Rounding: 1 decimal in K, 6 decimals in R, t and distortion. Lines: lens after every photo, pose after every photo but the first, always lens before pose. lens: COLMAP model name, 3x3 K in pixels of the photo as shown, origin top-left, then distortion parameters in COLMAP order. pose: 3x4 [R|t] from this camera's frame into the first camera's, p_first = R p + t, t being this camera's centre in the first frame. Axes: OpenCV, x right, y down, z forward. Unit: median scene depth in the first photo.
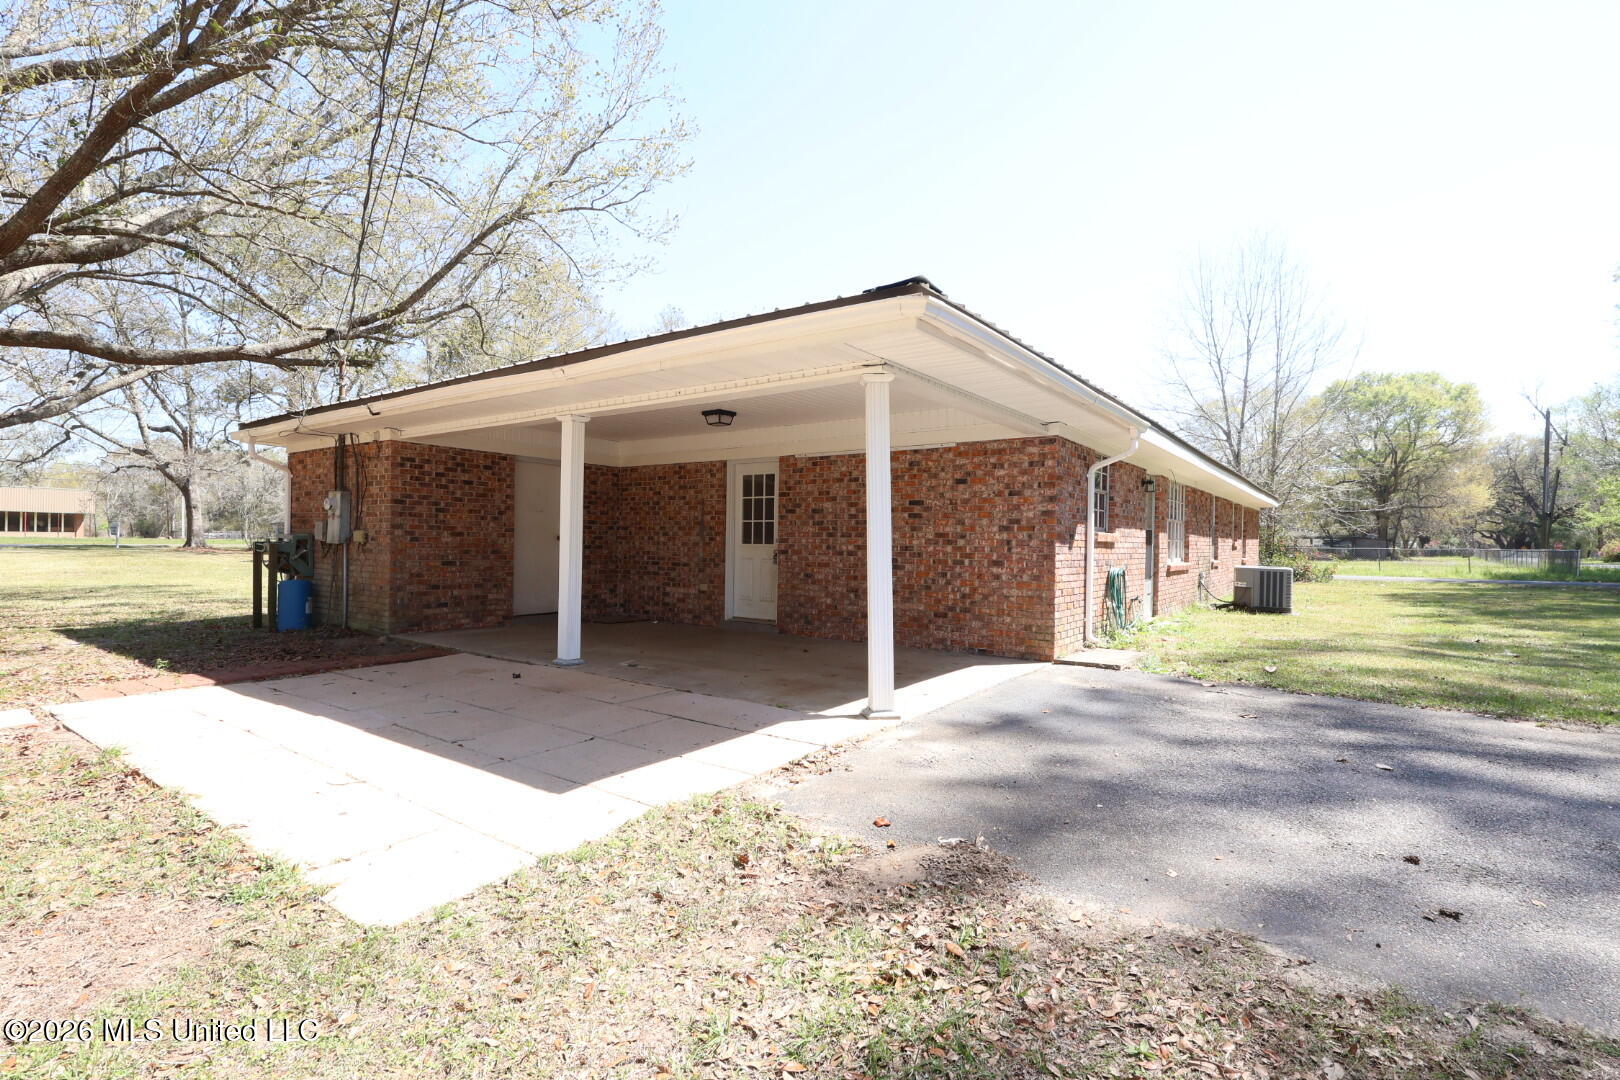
lens RADIAL K [[756.1, 0, 811.1], [0, 756.1, 540.2], [0, 0, 1]] dist [0.002182, -0.000069]
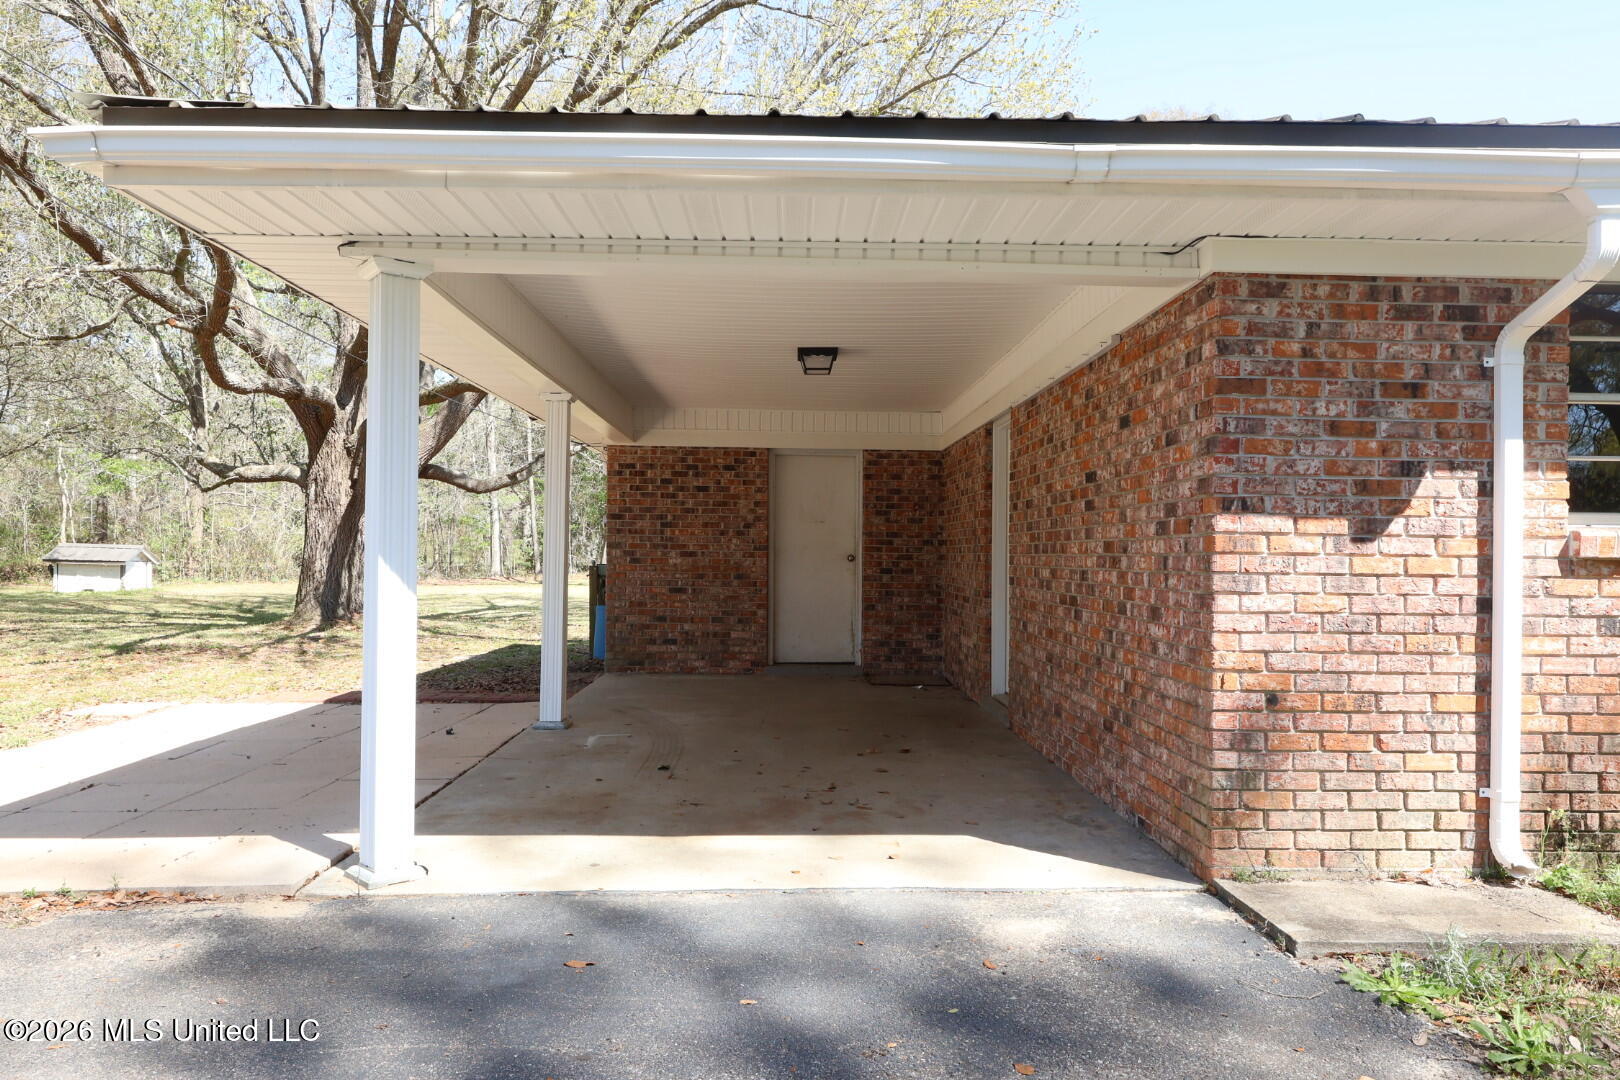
lens RADIAL K [[1044.8, 0, 812.9], [0, 1044.8, 545.6], [0, 0, 1]] dist [-0.006896, -0.001639]
pose [[0.615316, -0.015611, -0.788126, 0.489956], [0.003085, 0.999844, -0.017396, 0.002677], [0.788274, 0.008272, 0.615268, 0.430143]]
